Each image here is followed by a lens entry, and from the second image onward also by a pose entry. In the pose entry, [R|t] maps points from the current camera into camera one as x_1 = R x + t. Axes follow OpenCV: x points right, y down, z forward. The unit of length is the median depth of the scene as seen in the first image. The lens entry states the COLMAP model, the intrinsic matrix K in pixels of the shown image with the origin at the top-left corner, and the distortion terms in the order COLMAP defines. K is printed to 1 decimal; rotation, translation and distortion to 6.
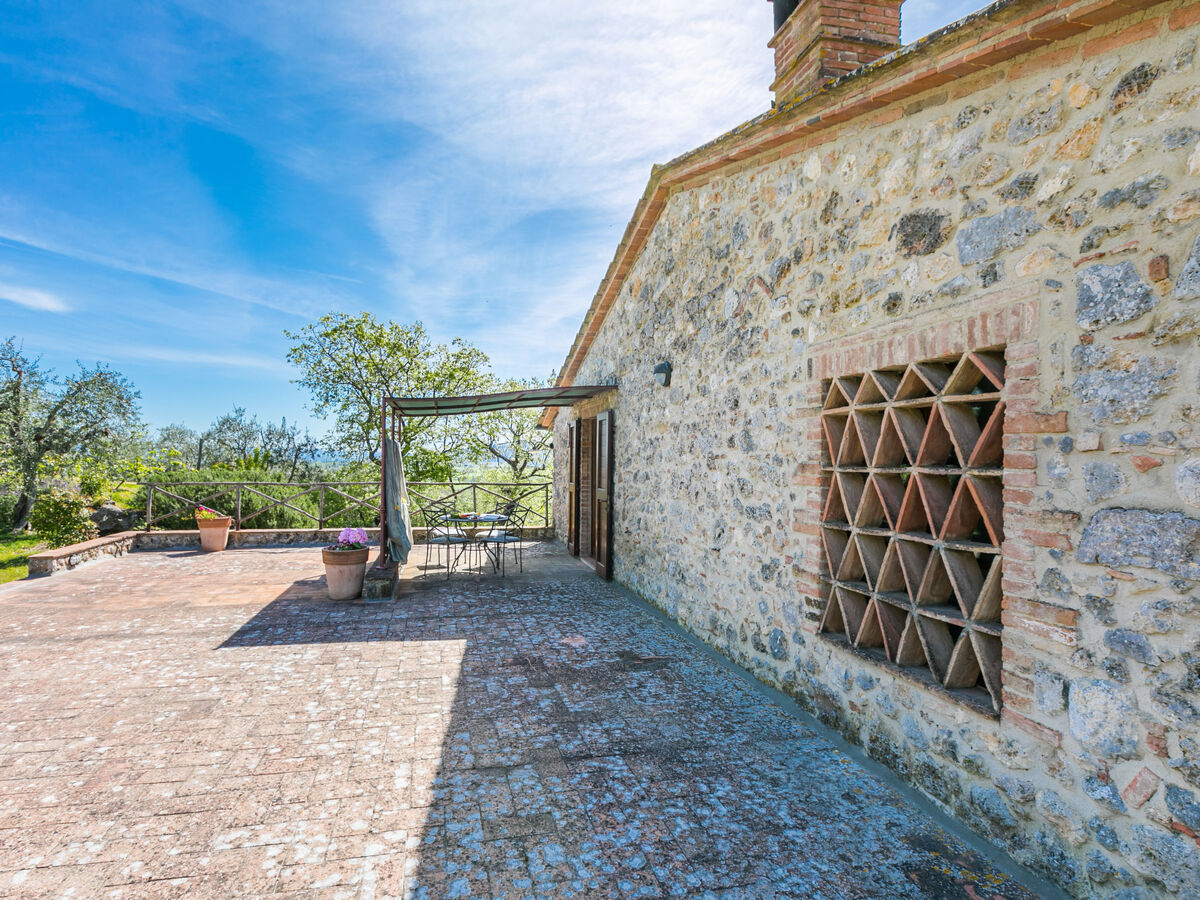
lens RADIAL K [[643.1, 0, 566.4], [0, 643.1, 454.7], [0, 0, 1]] dist [0.002571, -0.000199]
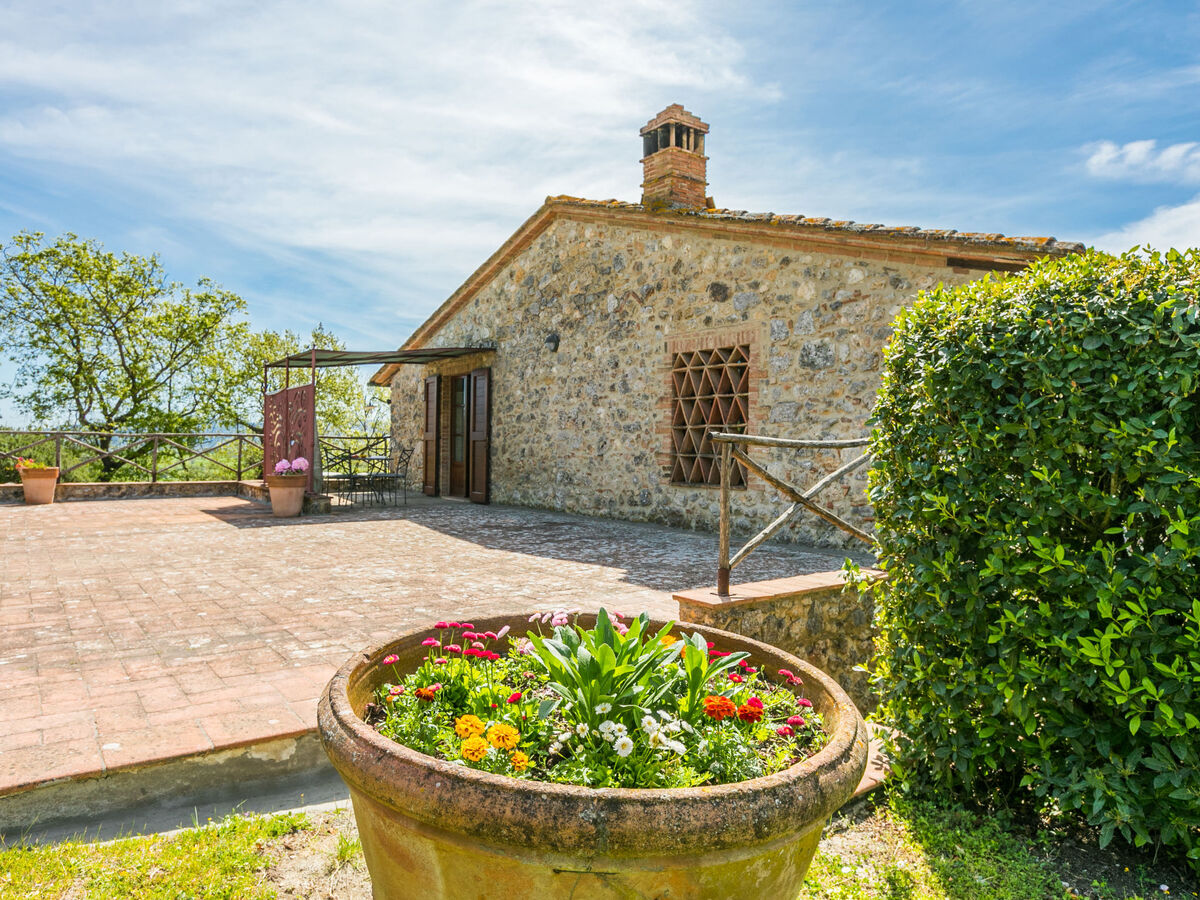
lens RADIAL K [[829.7, 0, 599.4], [0, 829.7, 447.9], [0, 0, 1]] dist [-0.002193, -0.003899]
pose [[0.919327, -0.000191, 0.393493, -0.655699], [-0.005635, 0.999891, 0.013651, 0.112458], [-0.393453, -0.014767, 0.919226, -1.014606]]
